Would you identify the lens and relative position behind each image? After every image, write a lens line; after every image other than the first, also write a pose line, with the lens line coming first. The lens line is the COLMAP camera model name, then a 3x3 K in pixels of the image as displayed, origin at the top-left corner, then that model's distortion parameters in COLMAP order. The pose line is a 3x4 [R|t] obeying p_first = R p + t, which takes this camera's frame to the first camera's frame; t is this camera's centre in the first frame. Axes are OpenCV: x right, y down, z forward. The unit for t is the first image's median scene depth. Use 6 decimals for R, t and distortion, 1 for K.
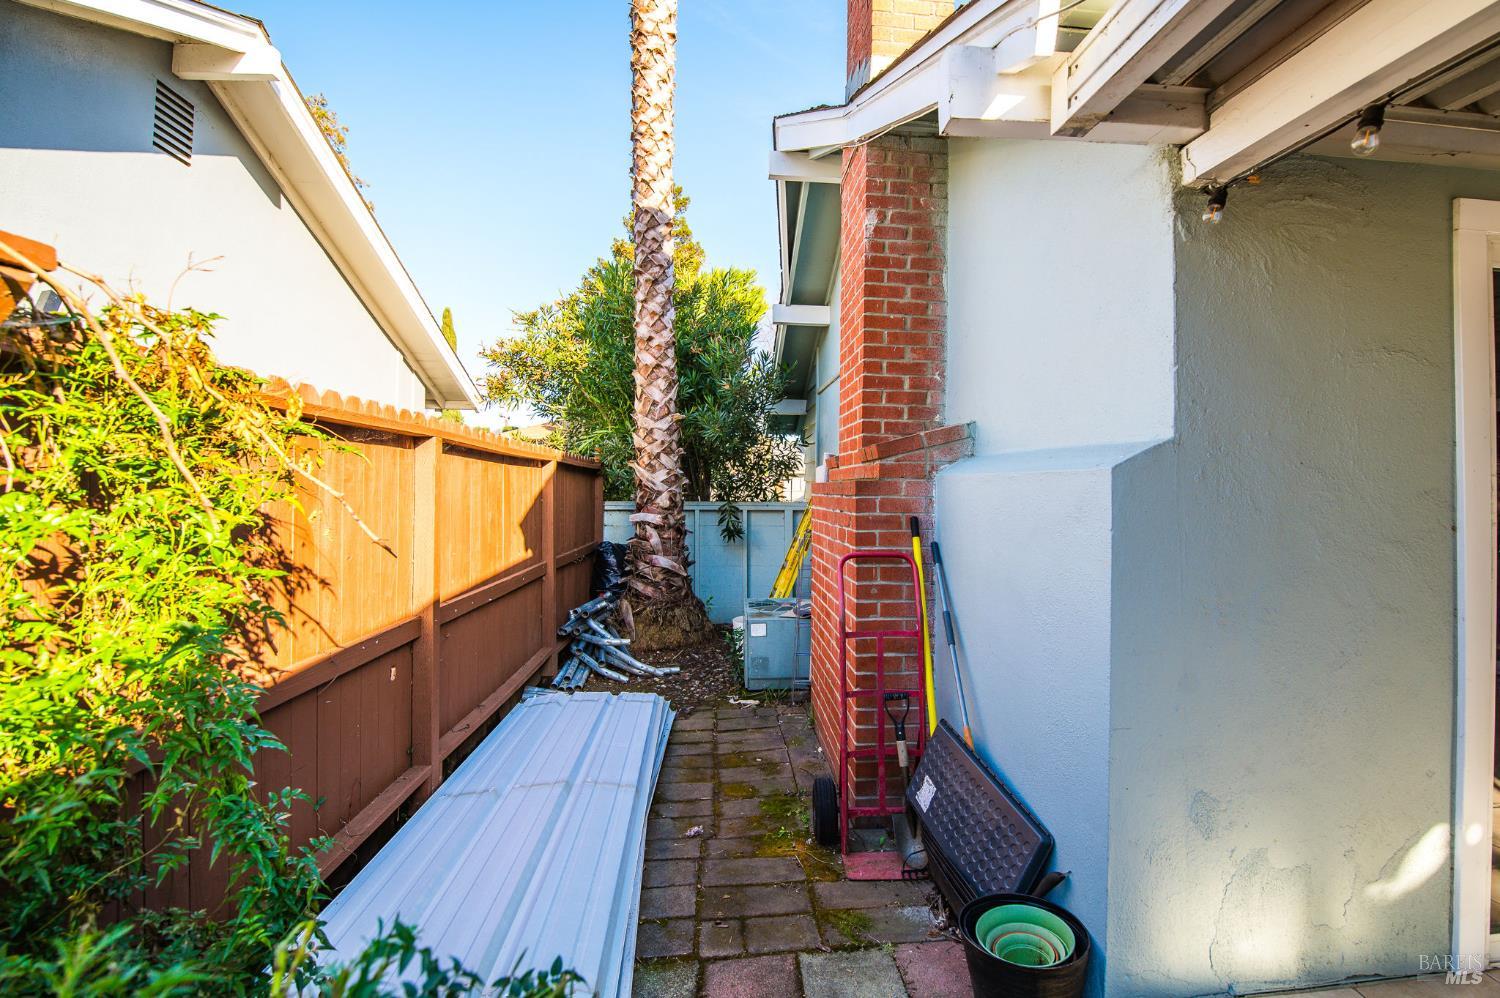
lens RADIAL K [[666.3, 0, 782.6], [0, 666.3, 481.6], [0, 0, 1]] dist [-0.012253, -0.003508]
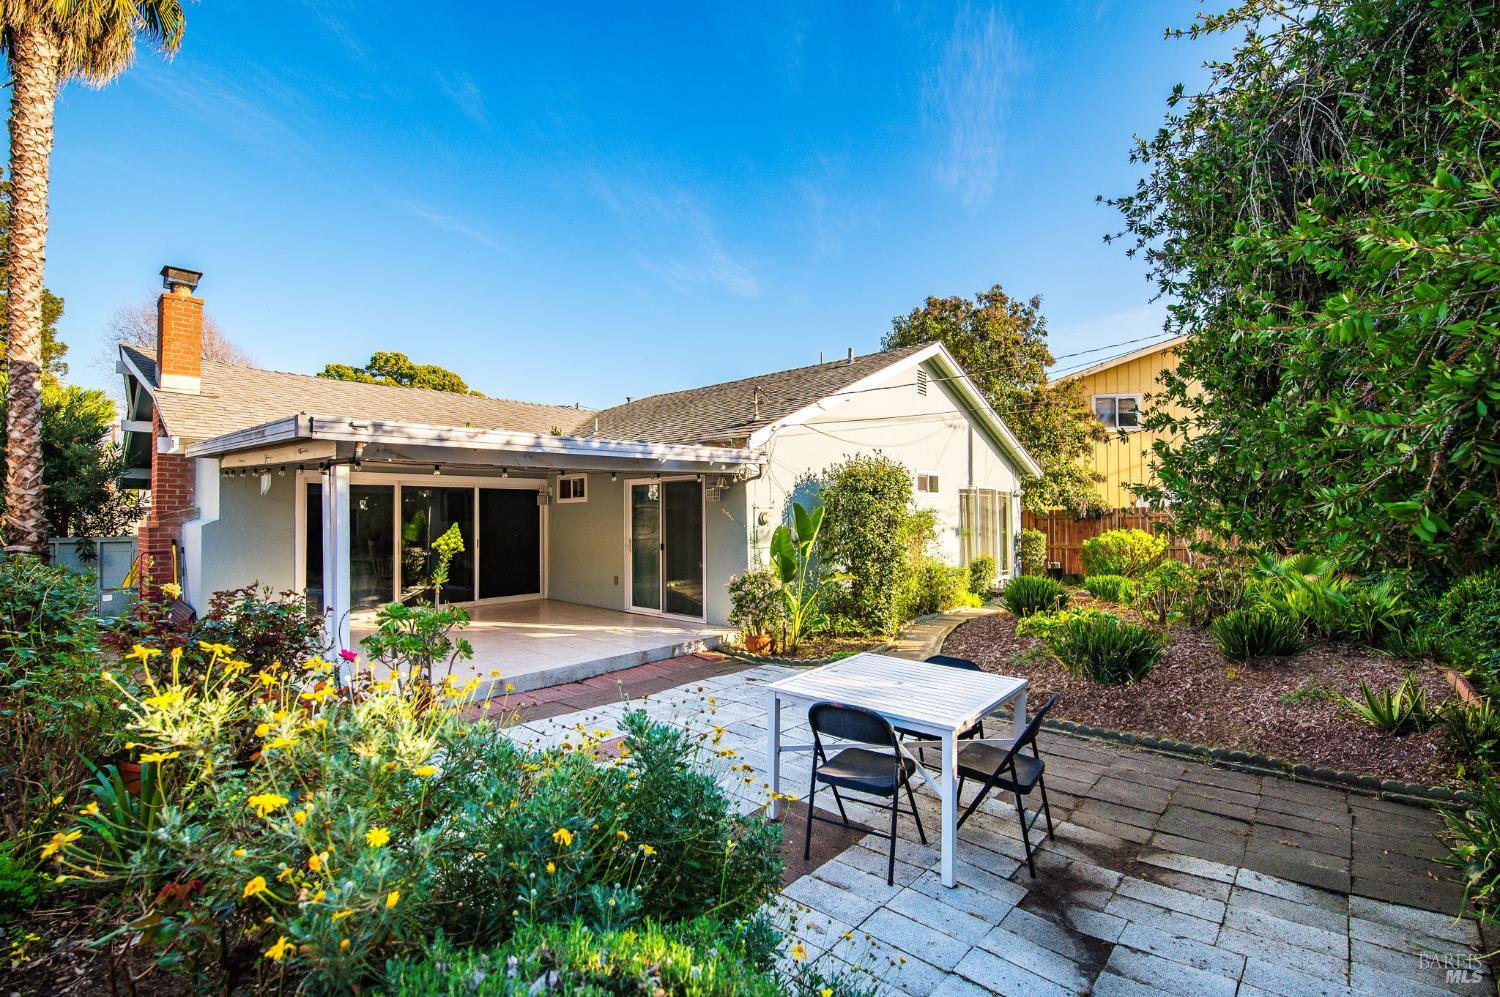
lens RADIAL K [[666.3, 0, 747.7], [0, 666.3, 497.7], [0, 0, 1]] dist [-0.012253, -0.003508]
pose [[0.747750, 0.002367, 0.663976, 0.074016], [0.008611, 0.999875, -0.013262, -0.034426], [-0.663925, 0.015634, 0.747636, -1.415696]]
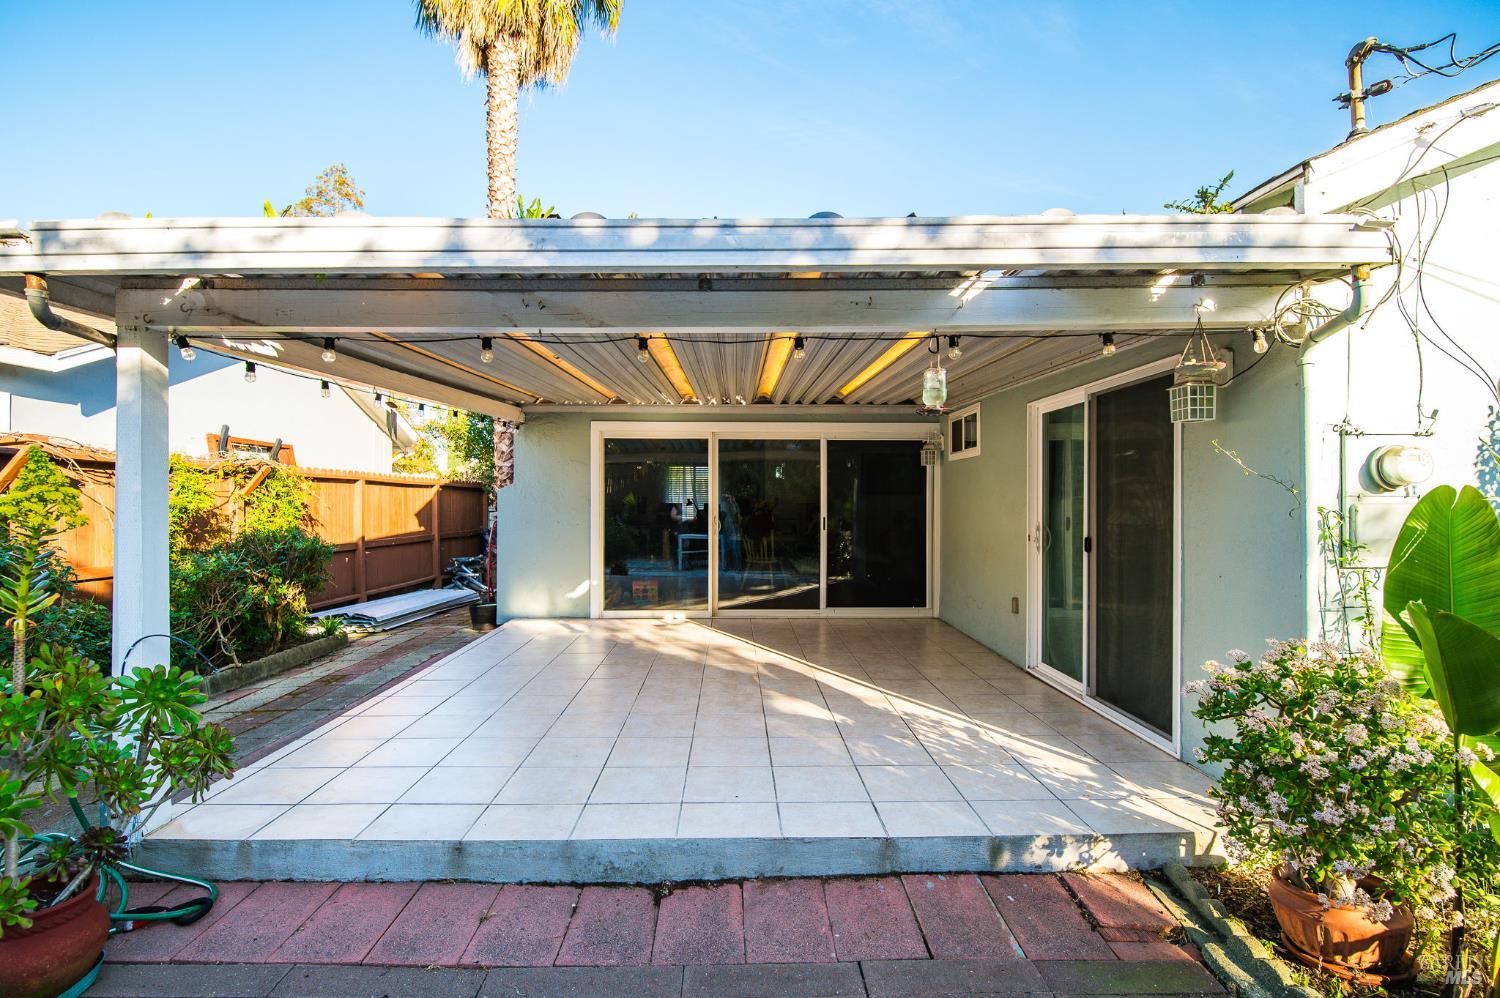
lens RADIAL K [[686.3, 0, 755.6], [0, 686.3, 501.8], [0, 0, 1]] dist [-0.009080, -0.000925]
pose [[0.996984, -0.005468, -0.077420, 0.659298], [0.006348, 0.999918, 0.011126, 0.003107], [0.077353, -0.011584, 0.996936, -0.853248]]
